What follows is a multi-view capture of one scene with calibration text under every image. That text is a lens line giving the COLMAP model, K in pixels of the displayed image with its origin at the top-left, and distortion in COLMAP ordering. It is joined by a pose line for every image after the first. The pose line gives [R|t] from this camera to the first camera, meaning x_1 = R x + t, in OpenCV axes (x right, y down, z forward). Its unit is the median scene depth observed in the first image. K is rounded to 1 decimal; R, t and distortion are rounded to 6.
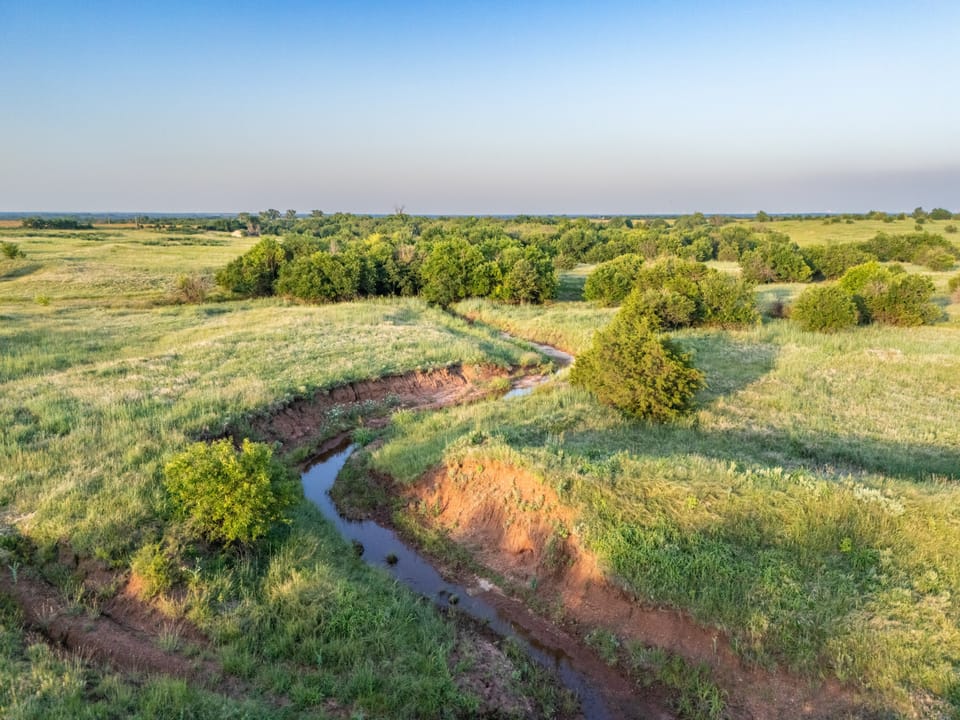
lens RADIAL K [[703.1, 0, 480.0], [0, 703.1, 360.0], [0, 0, 1]] dist [0.103155, -0.114401]
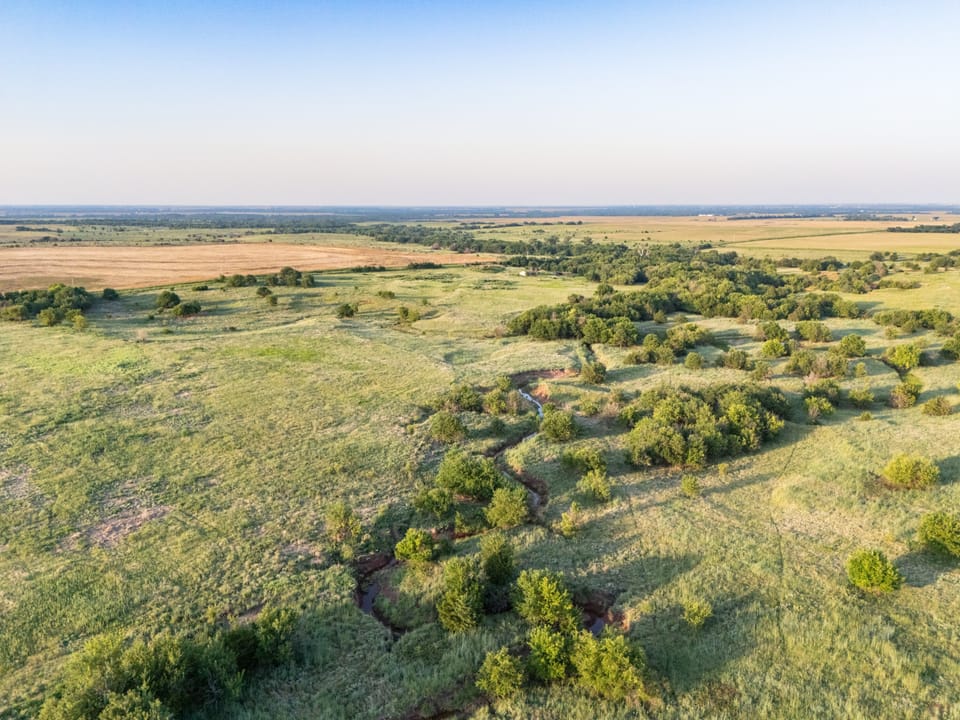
lens RADIAL K [[717.7, 0, 480.0], [0, 717.7, 360.0], [0, 0, 1]] dist [0.091010, -0.083834]
pose [[0.922664, 0.081764, -0.376837, 0.575154], [-0.077259, 0.996643, 0.027080, -0.063706], [0.377786, 0.004129, 0.925884, -1.572281]]
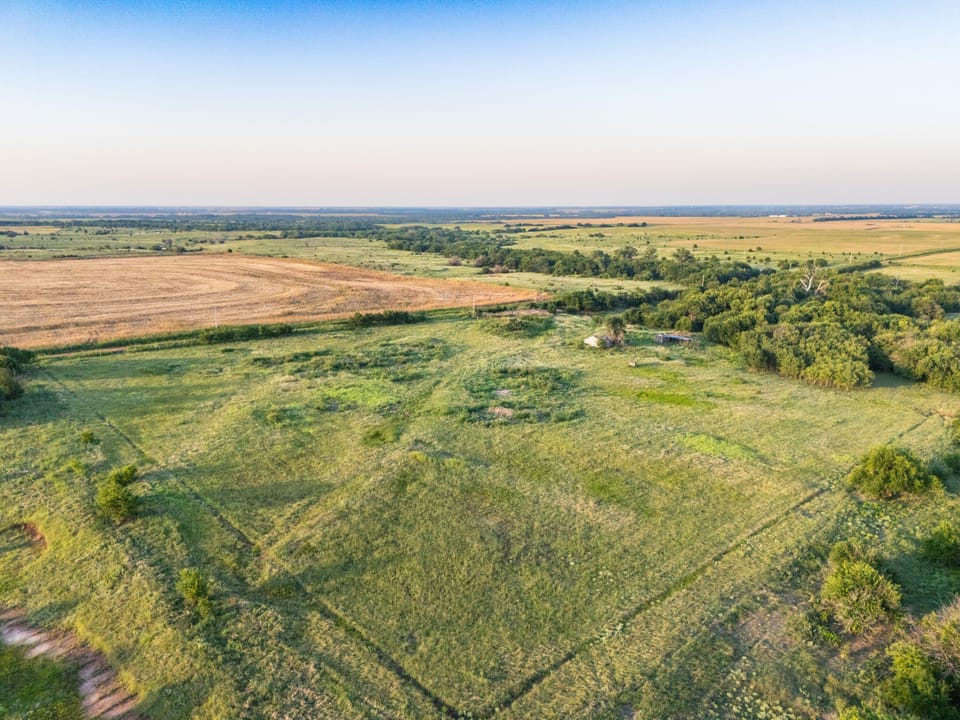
lens RADIAL K [[717.7, 0, 480.0], [0, 717.7, 360.0], [0, 0, 1]] dist [0.091010, -0.083834]
pose [[0.893837, 0.095026, -0.438208, -0.368947], [-0.090286, 0.995411, 0.031695, -0.522995], [0.439209, 0.011234, 0.898315, 0.896426]]
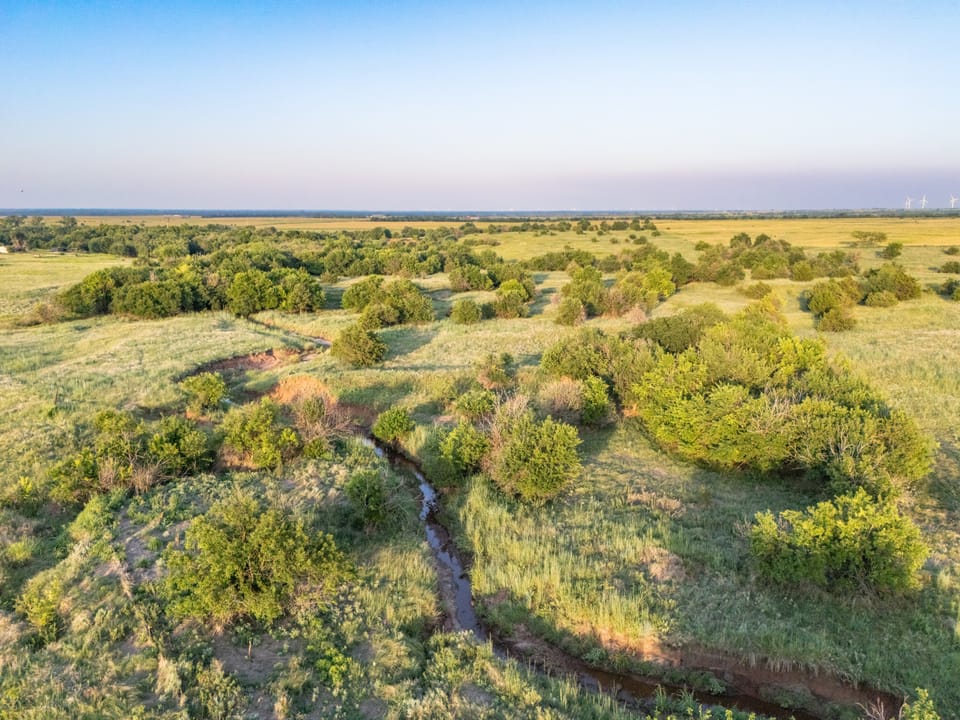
lens RADIAL K [[703.1, 0, 480.0], [0, 703.1, 360.0], [0, 0, 1]] dist [0.103155, -0.114401]
pose [[0.950366, -0.064533, 0.304368, -0.045275], [0.062874, 0.997905, 0.015259, 0.022617], [-0.304715, 0.004635, 0.952432, -0.575089]]
